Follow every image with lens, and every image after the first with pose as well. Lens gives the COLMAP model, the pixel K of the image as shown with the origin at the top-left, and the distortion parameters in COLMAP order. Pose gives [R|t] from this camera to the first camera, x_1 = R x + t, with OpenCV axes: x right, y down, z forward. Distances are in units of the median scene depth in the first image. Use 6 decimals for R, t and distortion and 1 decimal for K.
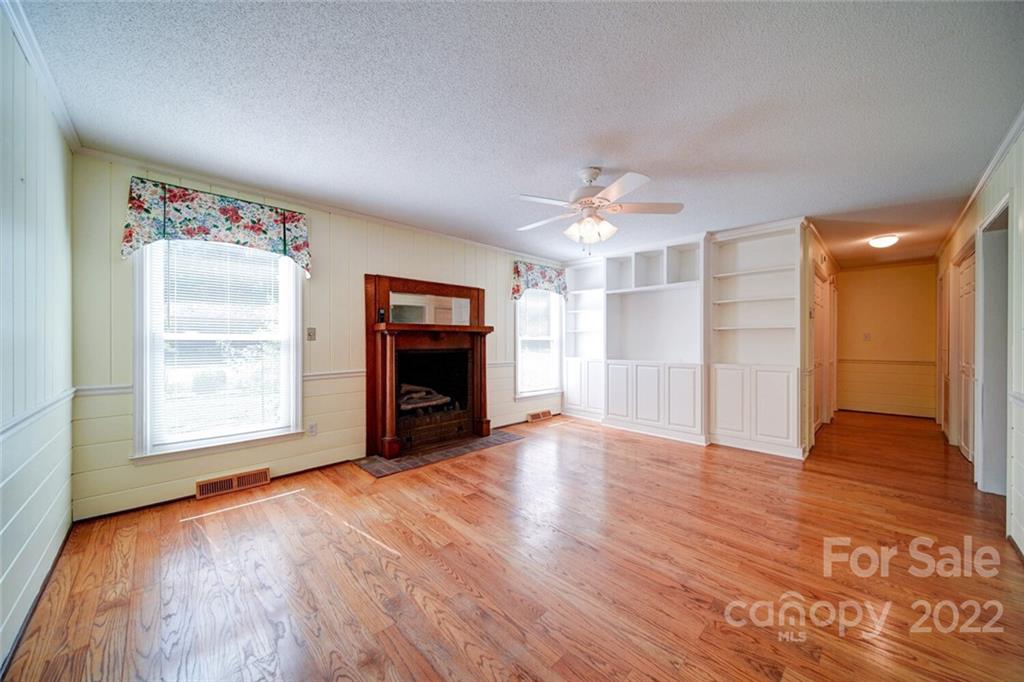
lens RADIAL K [[361.3, 0, 511.3], [0, 361.3, 340.9], [0, 0, 1]] dist [-0.000610, -0.000801]
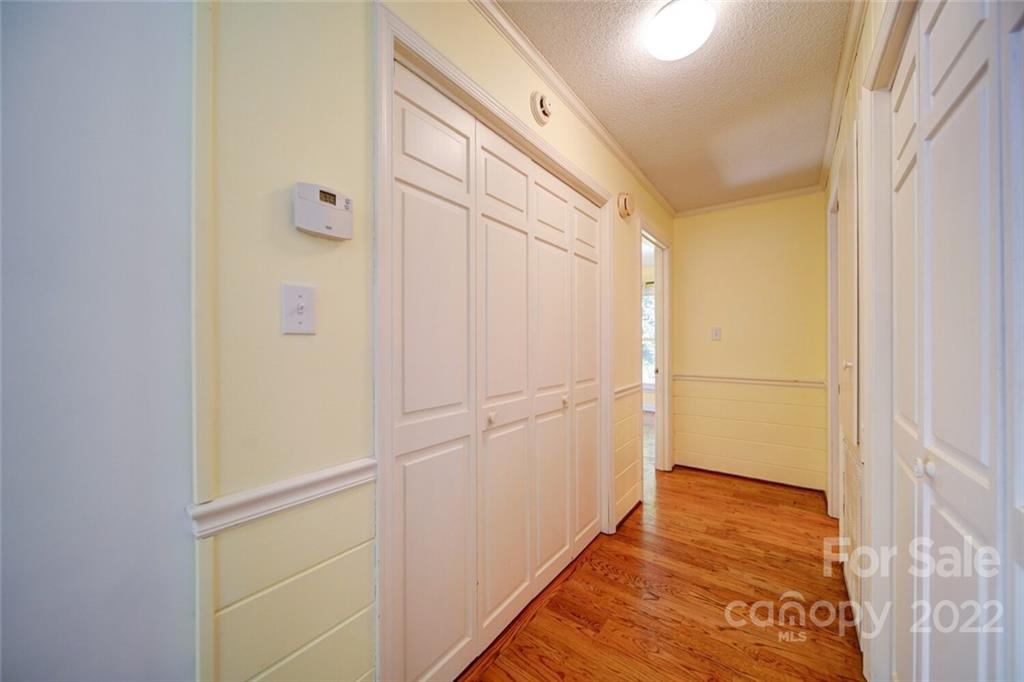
lens RADIAL K [[361.3, 0, 512.1], [0, 361.3, 342.1], [0, 0, 1]] dist [-0.000610, -0.000801]
pose [[0.989241, -0.002144, 0.146279, 0.653541], [0.002122, 0.999998, 0.000307, 0.000710], [-0.146279, 0.000007, 0.989243, 0.550177]]
